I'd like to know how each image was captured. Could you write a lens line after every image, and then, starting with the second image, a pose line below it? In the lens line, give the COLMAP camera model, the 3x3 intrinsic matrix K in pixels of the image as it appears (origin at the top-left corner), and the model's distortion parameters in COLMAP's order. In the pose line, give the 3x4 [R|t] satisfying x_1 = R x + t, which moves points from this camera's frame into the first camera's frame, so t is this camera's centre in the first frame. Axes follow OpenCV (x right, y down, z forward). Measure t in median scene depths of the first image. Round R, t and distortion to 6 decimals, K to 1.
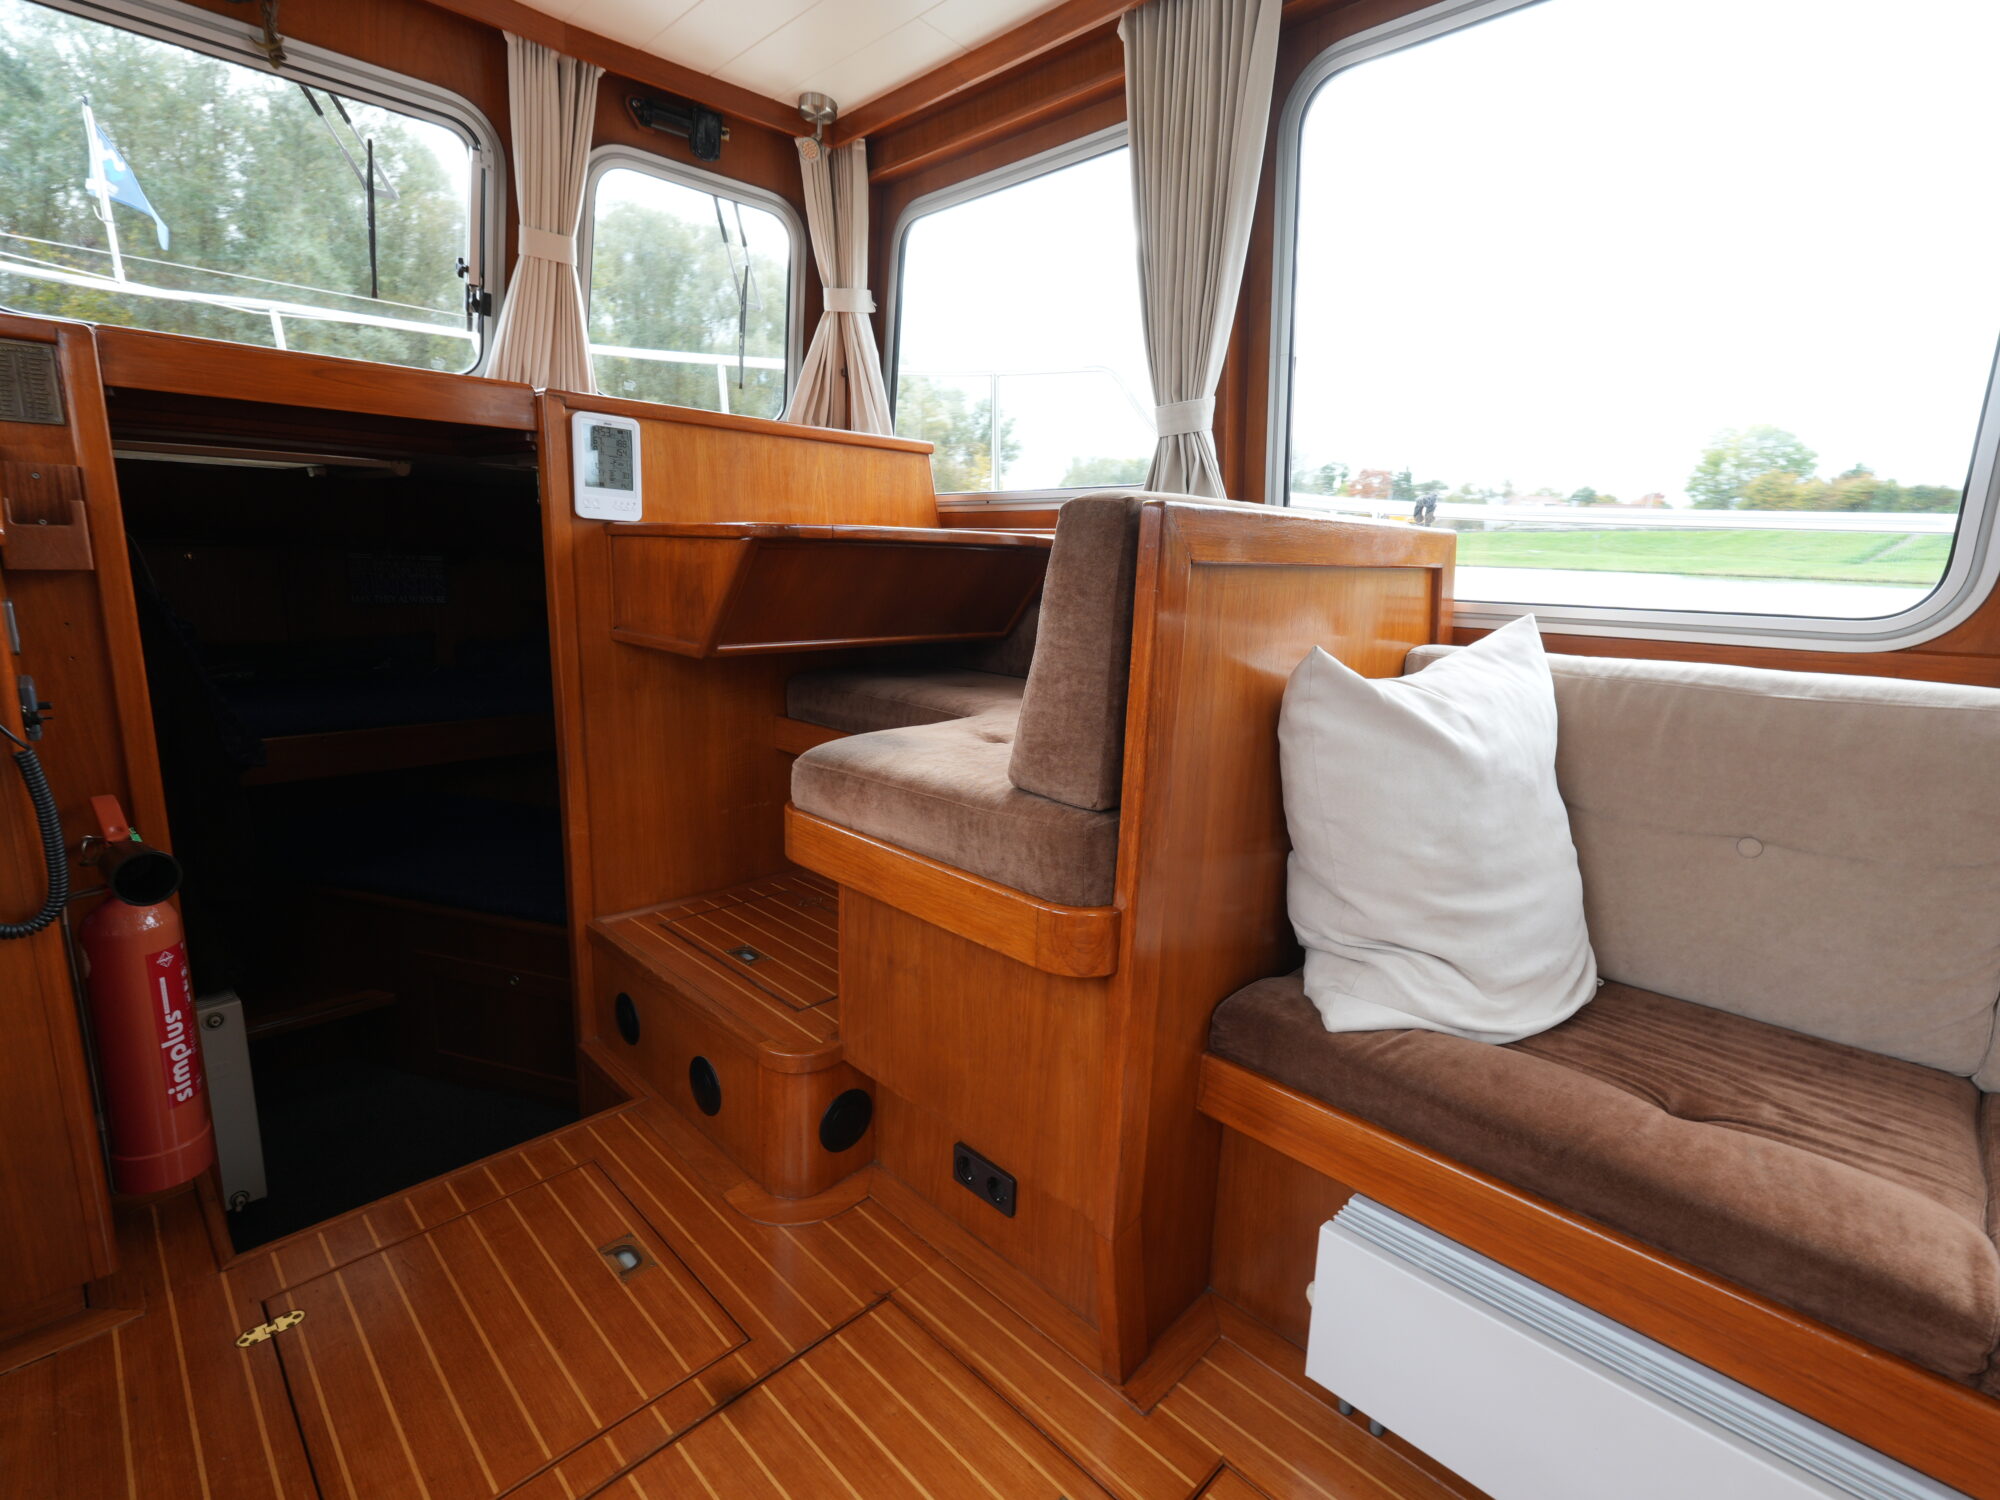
lens RADIAL K [[938.6, 0, 995.4], [0, 938.6, 743.4], [0, 0, 1]] dist [-0.000225, 0.000617]
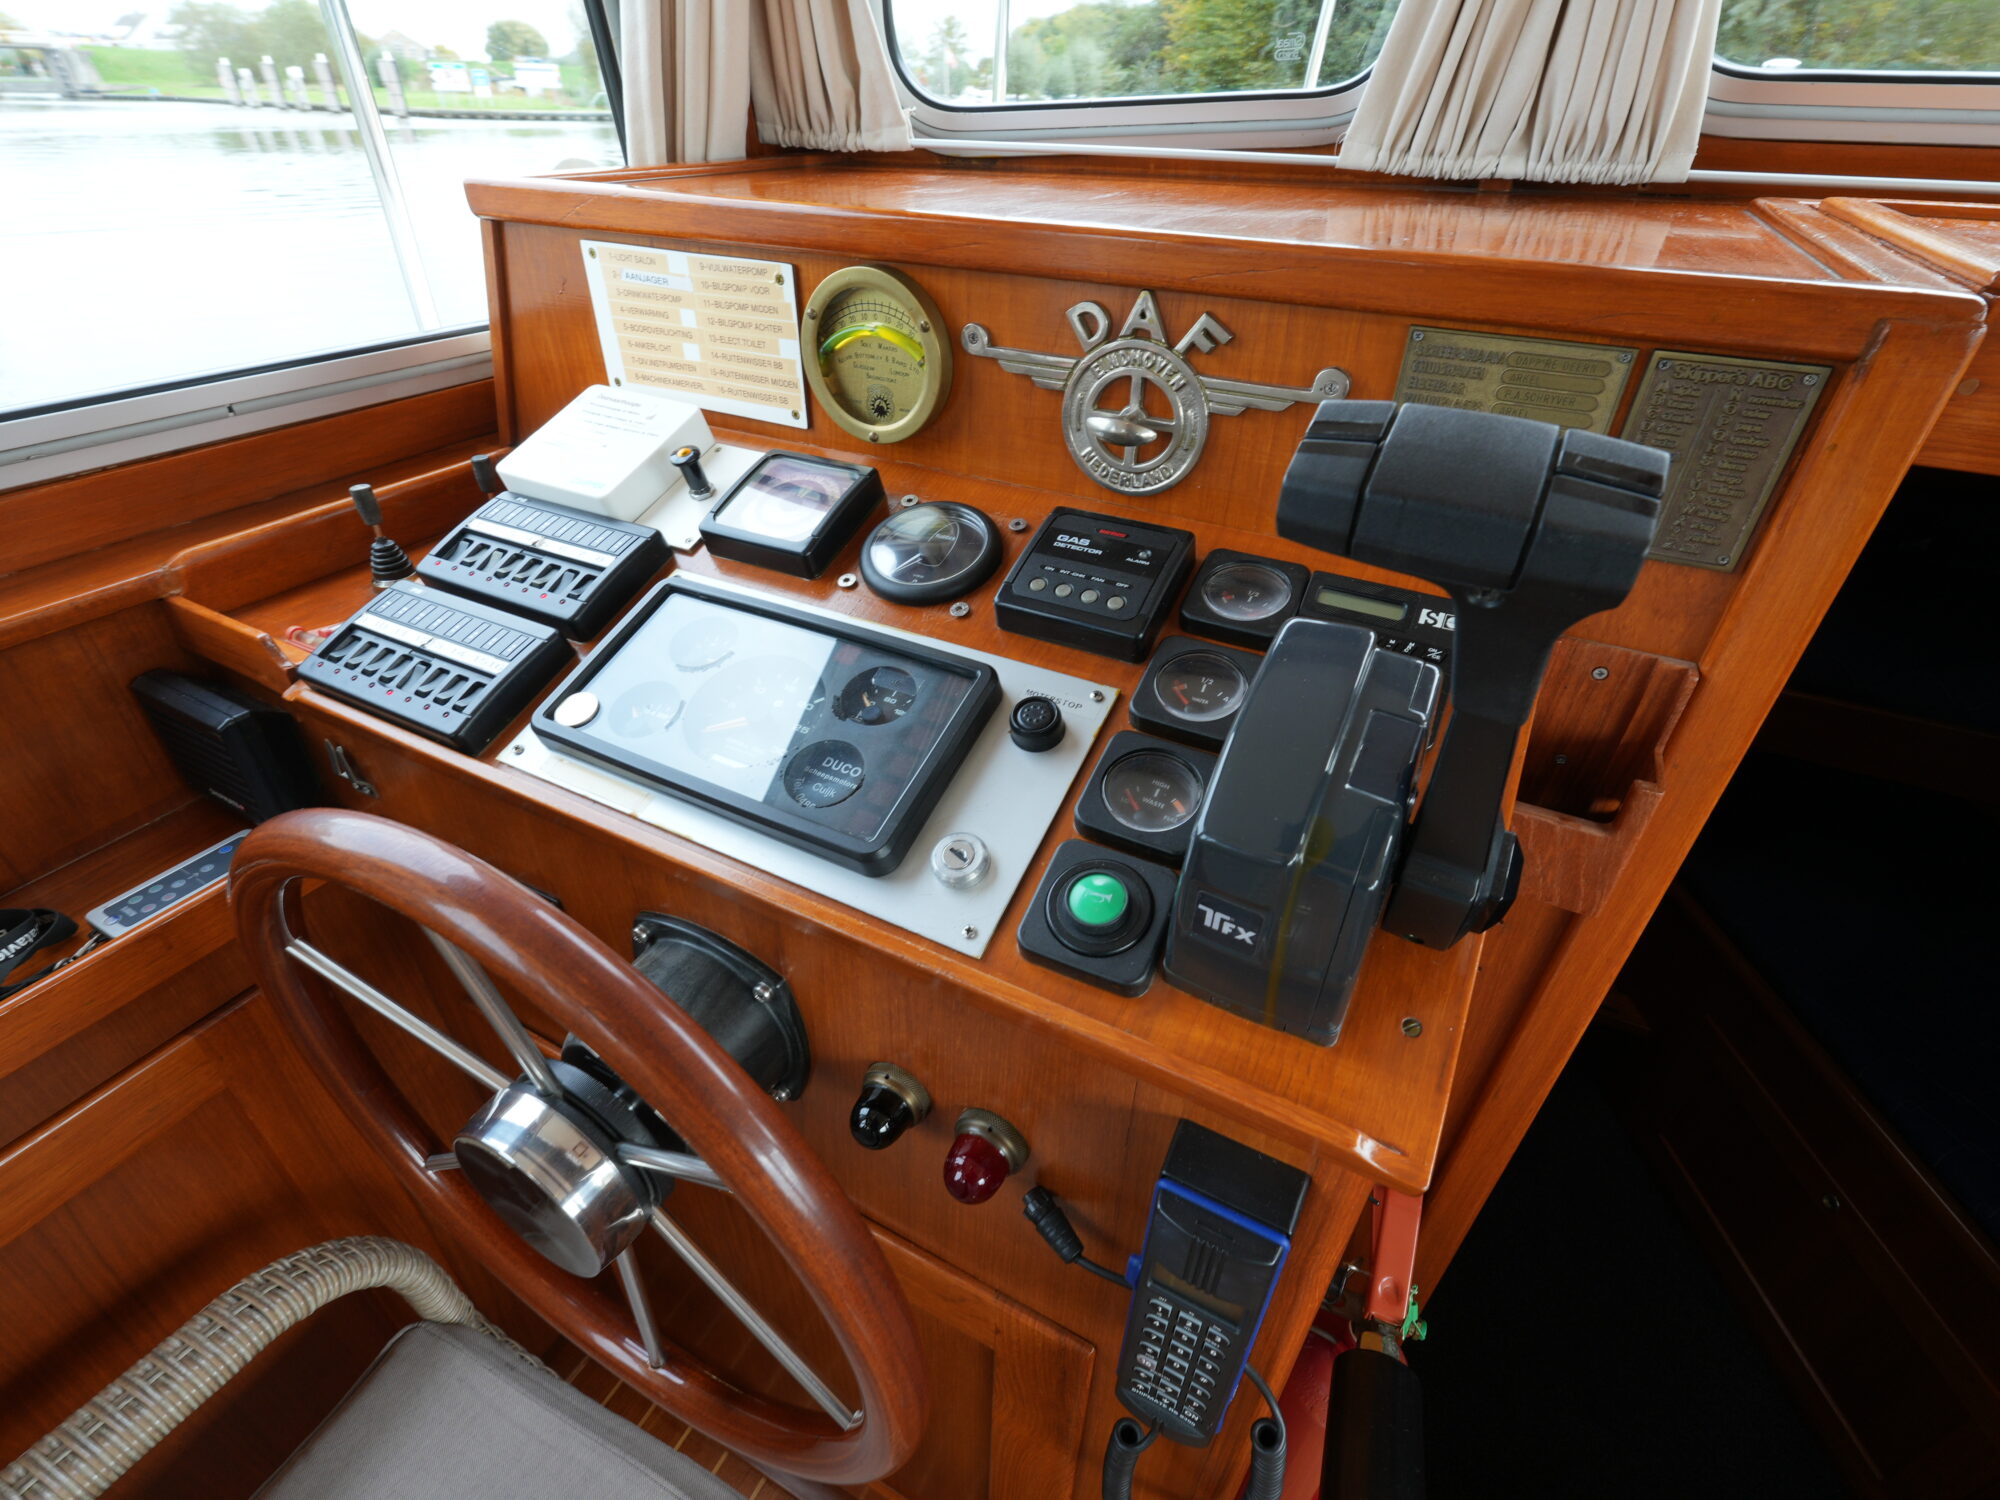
lens RADIAL K [[938.6, 0, 995.4], [0, 938.6, 743.4], [0, 0, 1]] dist [-0.000225, 0.000617]
pose [[0.297801, 0.522458, -0.798969, -0.594232], [-0.200210, 0.852511, 0.482846, -0.323730], [0.933397, 0.016170, 0.358480, 0.472266]]
